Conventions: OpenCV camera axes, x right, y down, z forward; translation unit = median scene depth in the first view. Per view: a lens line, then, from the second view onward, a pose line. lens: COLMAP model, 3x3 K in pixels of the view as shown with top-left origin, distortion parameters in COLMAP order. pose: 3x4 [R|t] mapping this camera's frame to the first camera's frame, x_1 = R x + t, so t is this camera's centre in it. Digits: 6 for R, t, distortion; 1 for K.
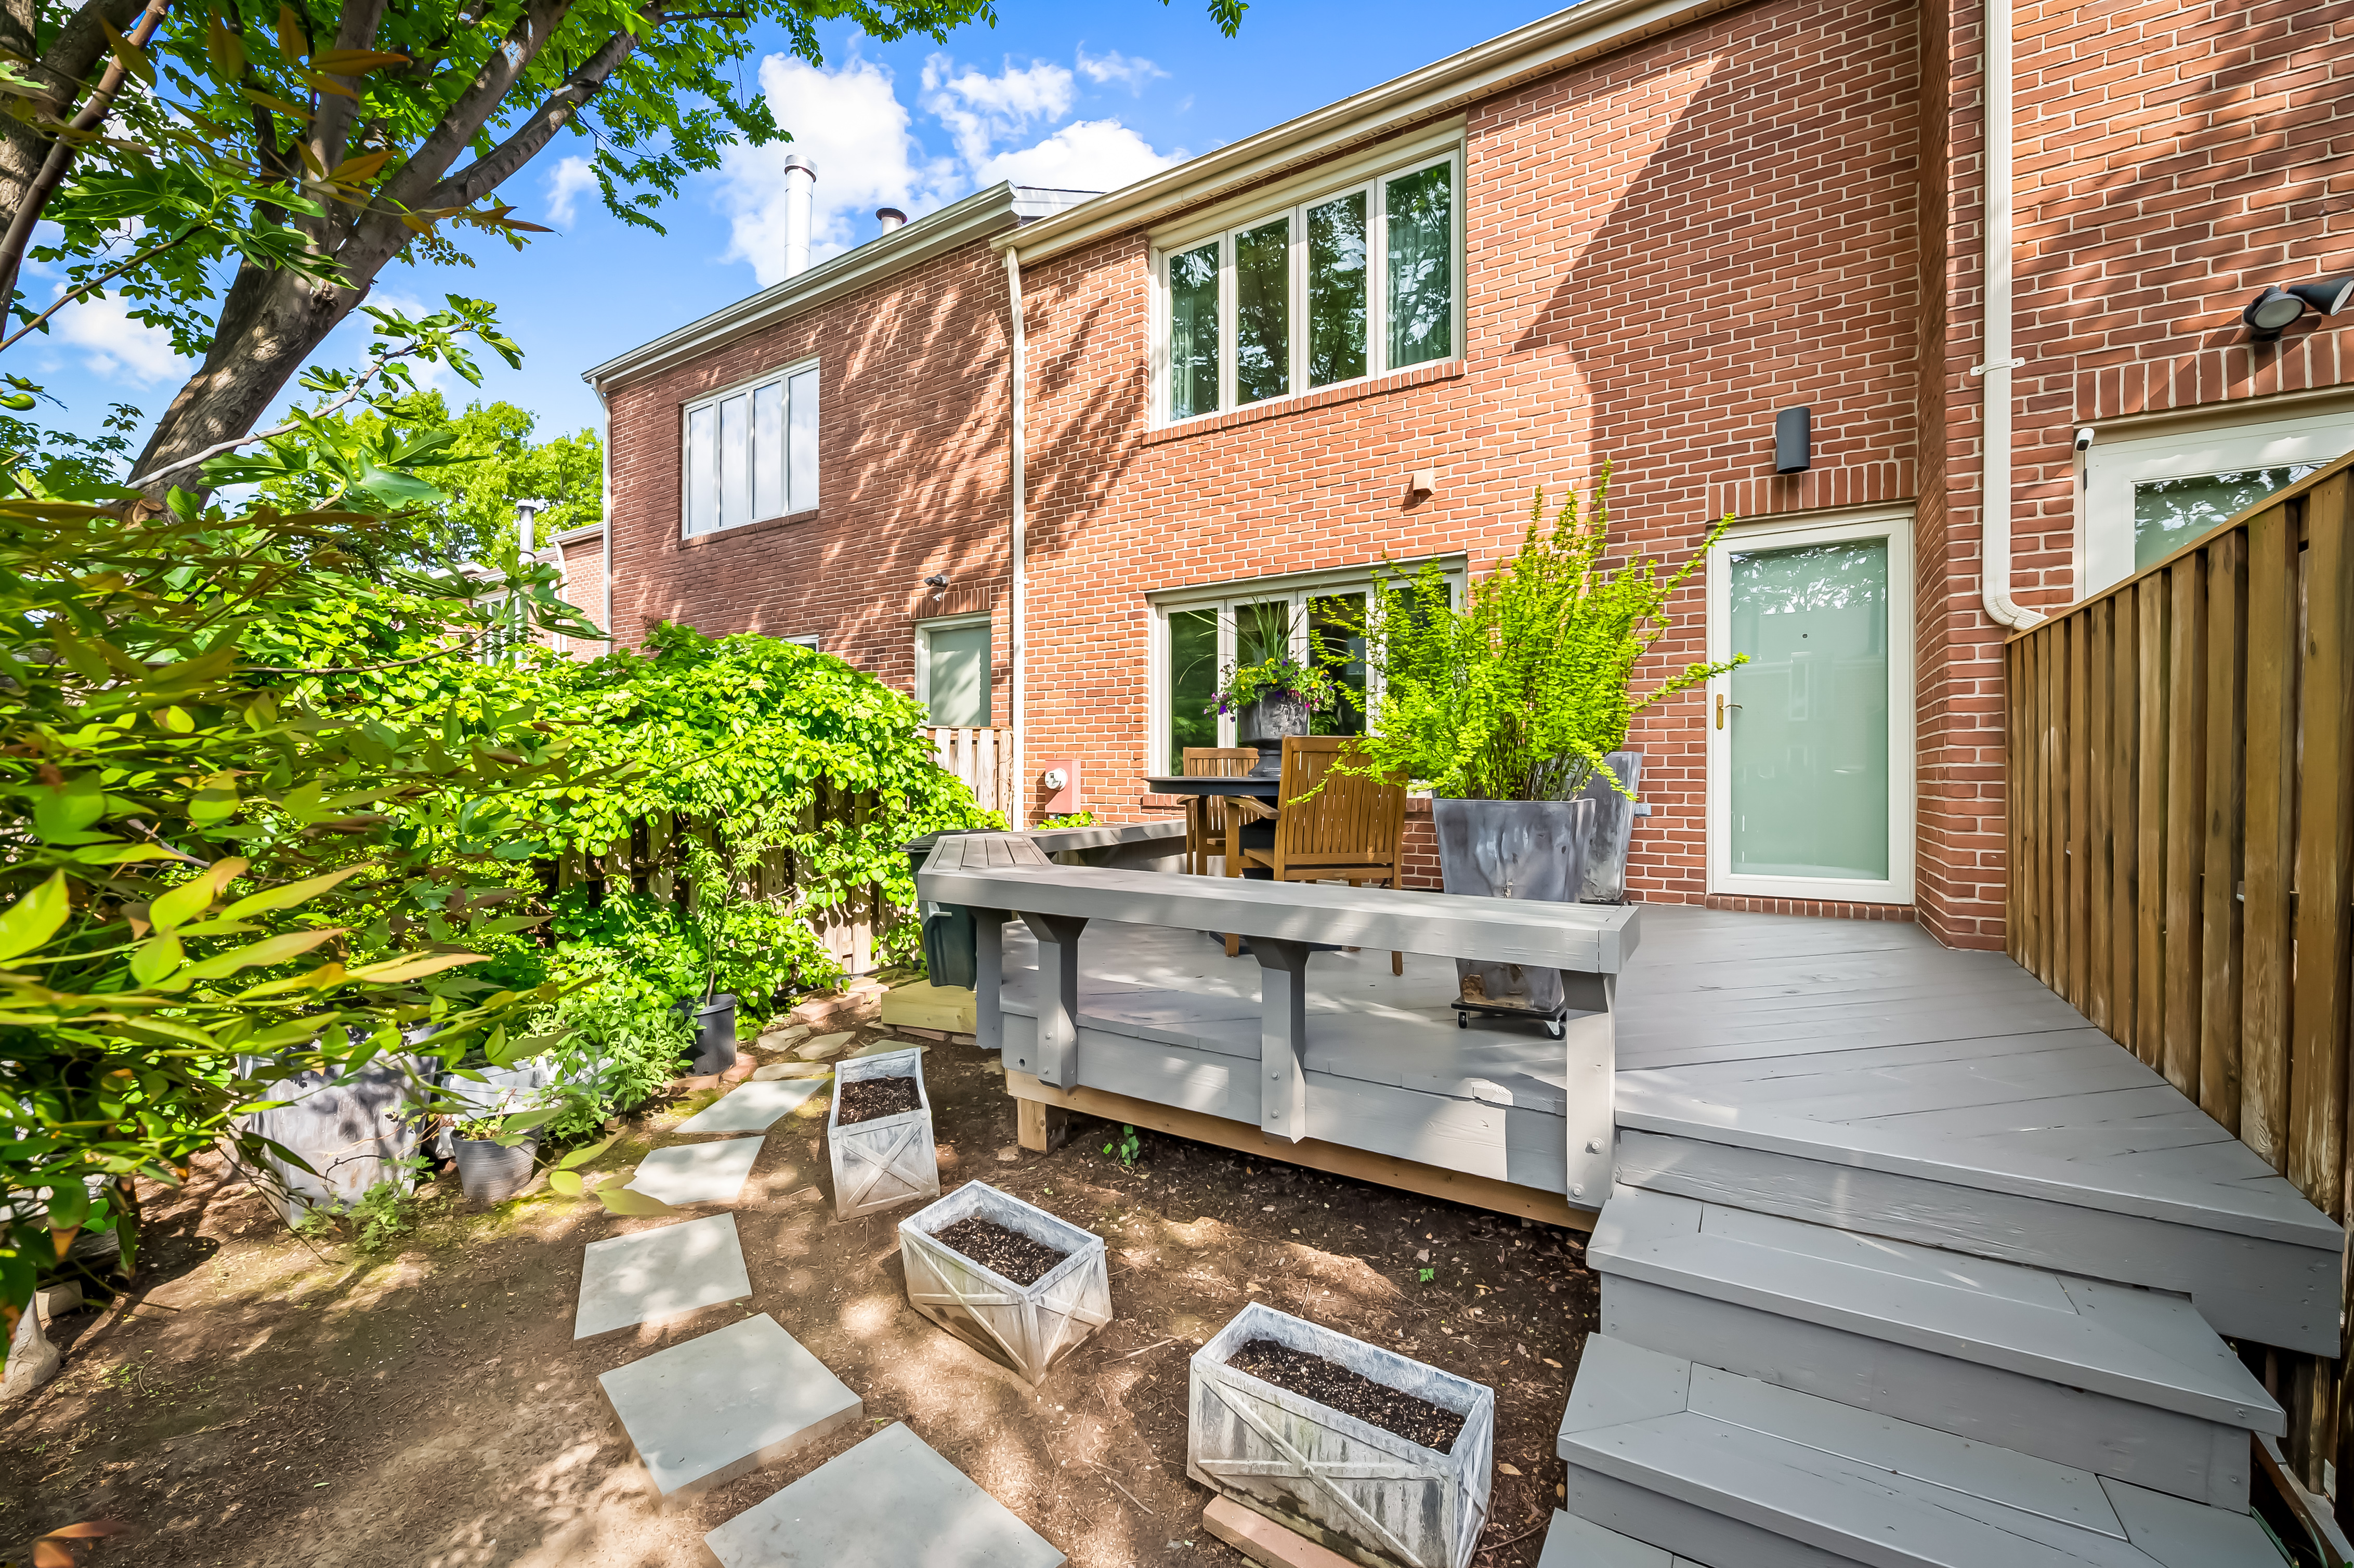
lens RADIAL K [[941.1, 0, 1188.7], [0, 941.1, 784.0], [0, 0, 1]] dist [0.016427, -0.008669]
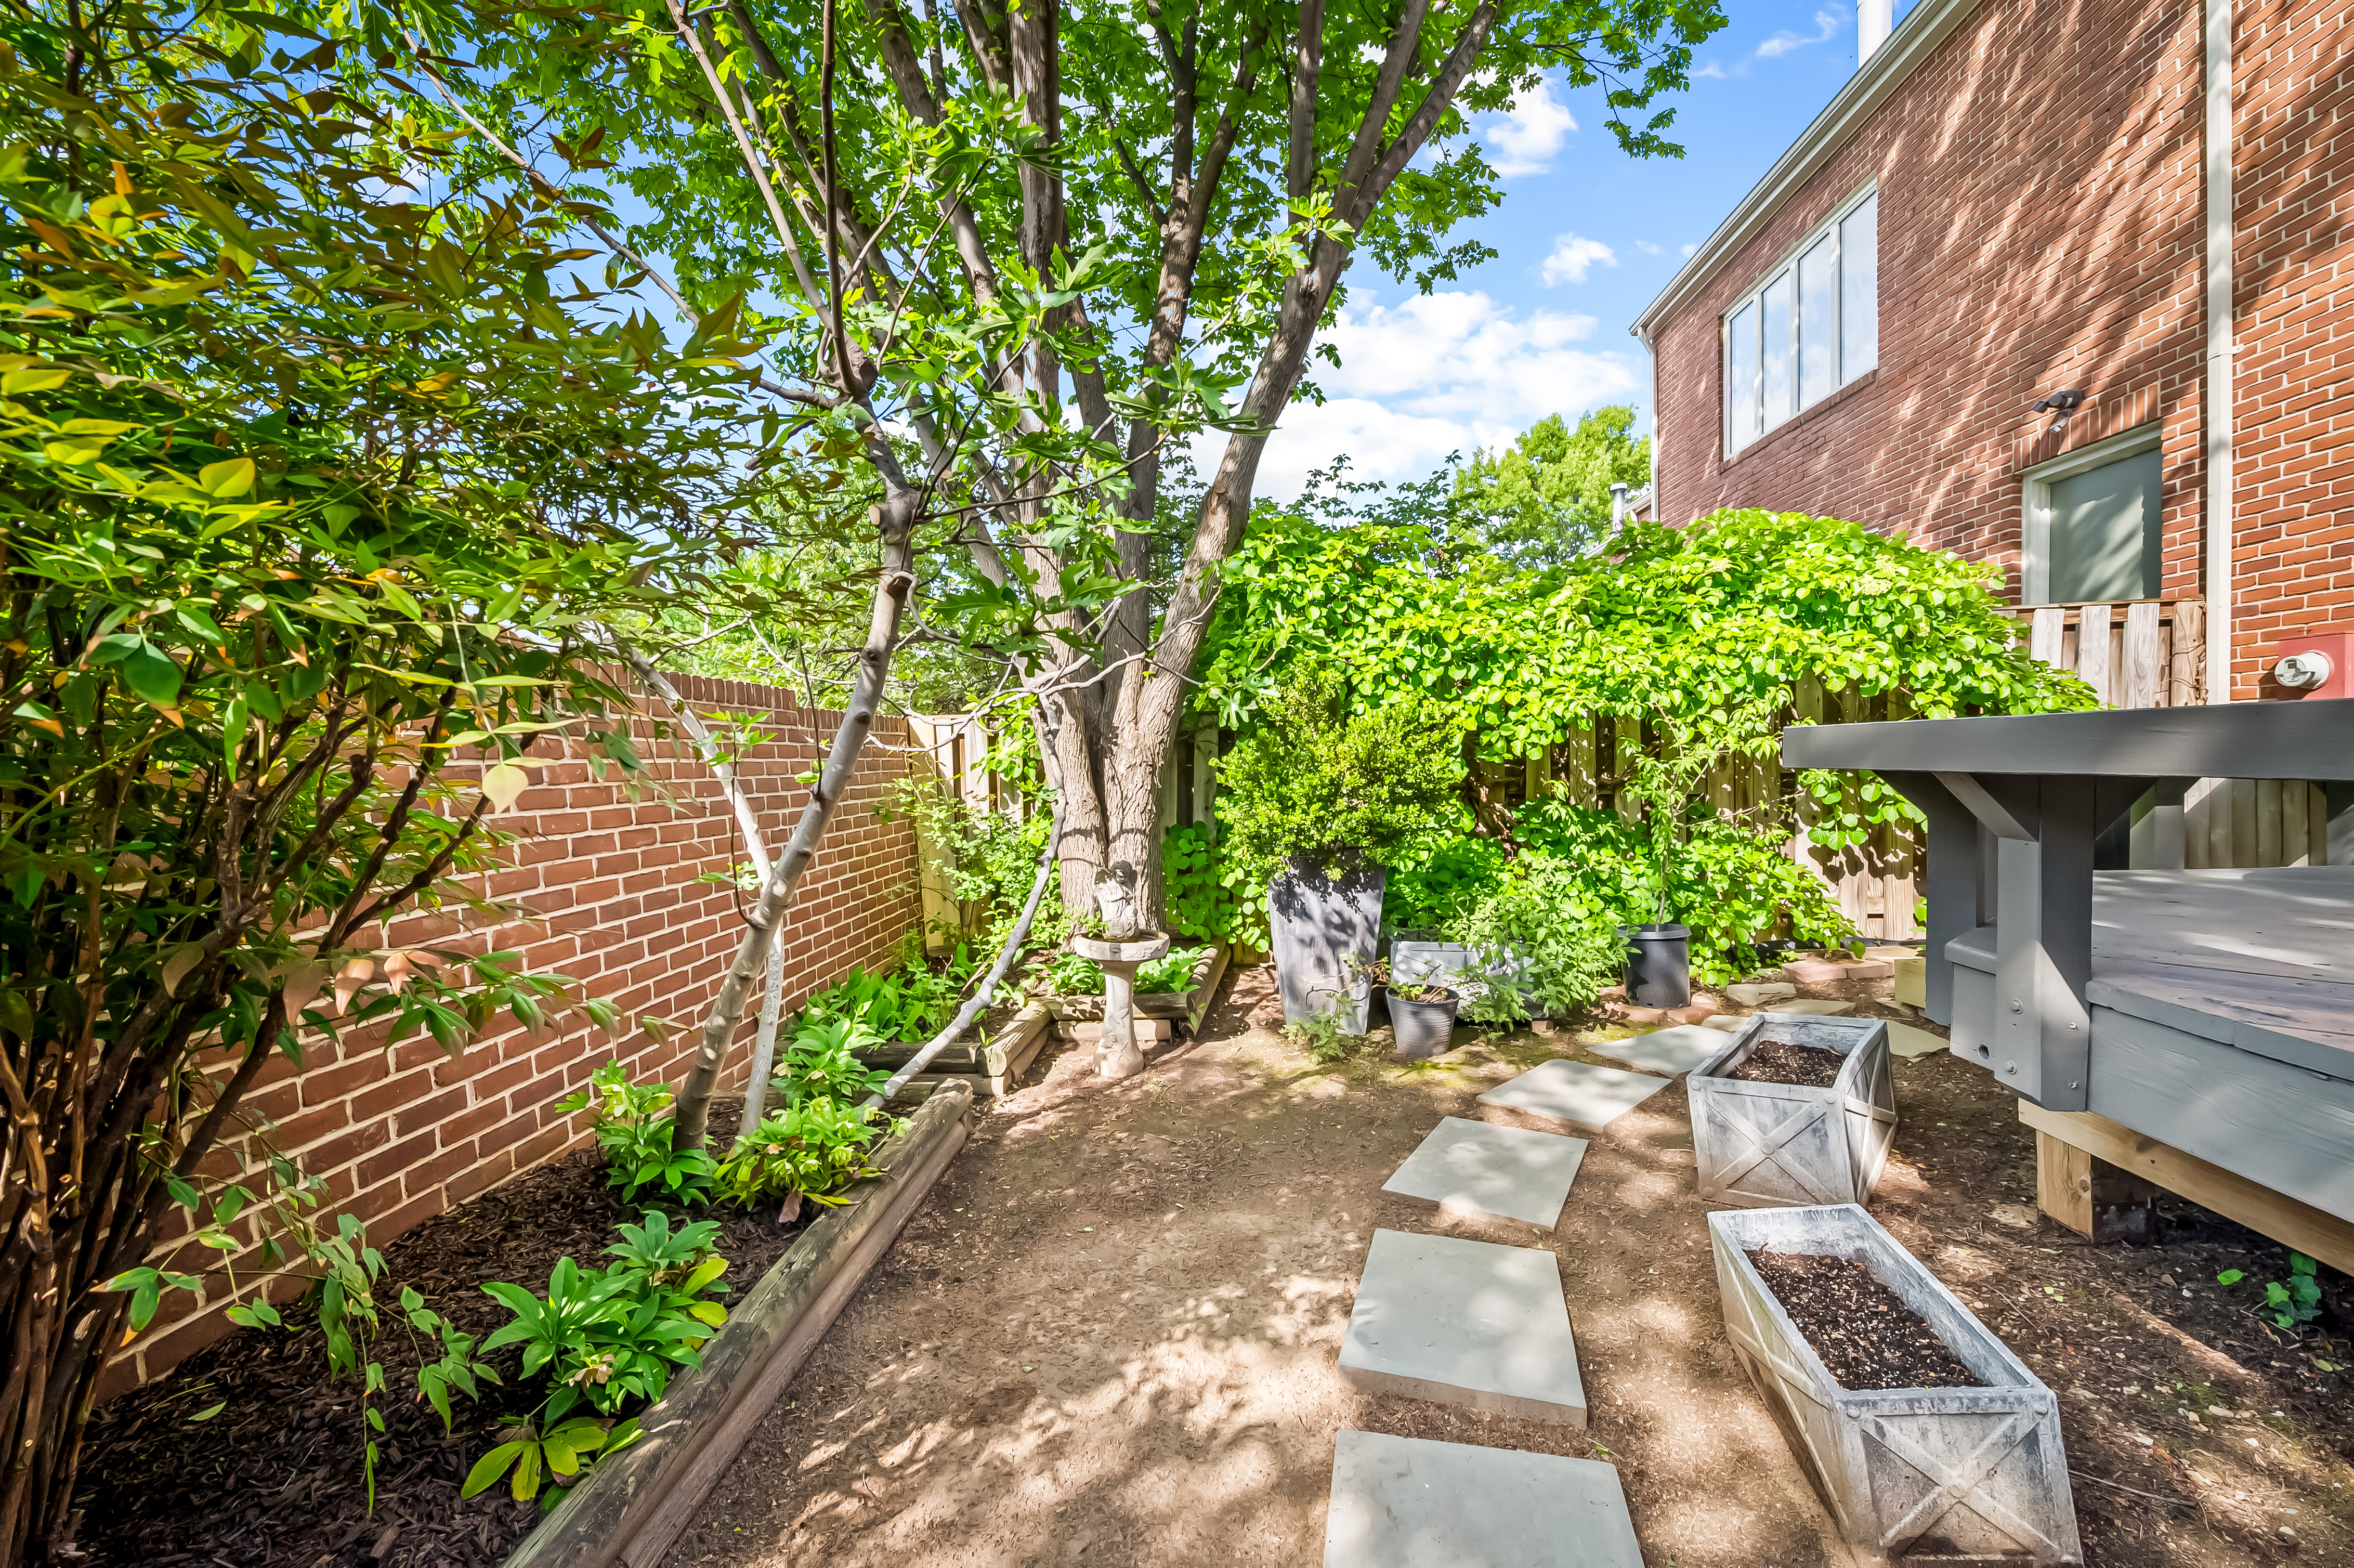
lens RADIAL K [[941.1, 0, 1188.7], [0, 941.1, 784.0], [0, 0, 1]] dist [0.016427, -0.008669]
pose [[0.479559, 0.012003, -0.877427, 0.062272], [0.011105, 0.999743, 0.019745, 0.066526], [0.877439, -0.019212, 0.479303, 0.169903]]
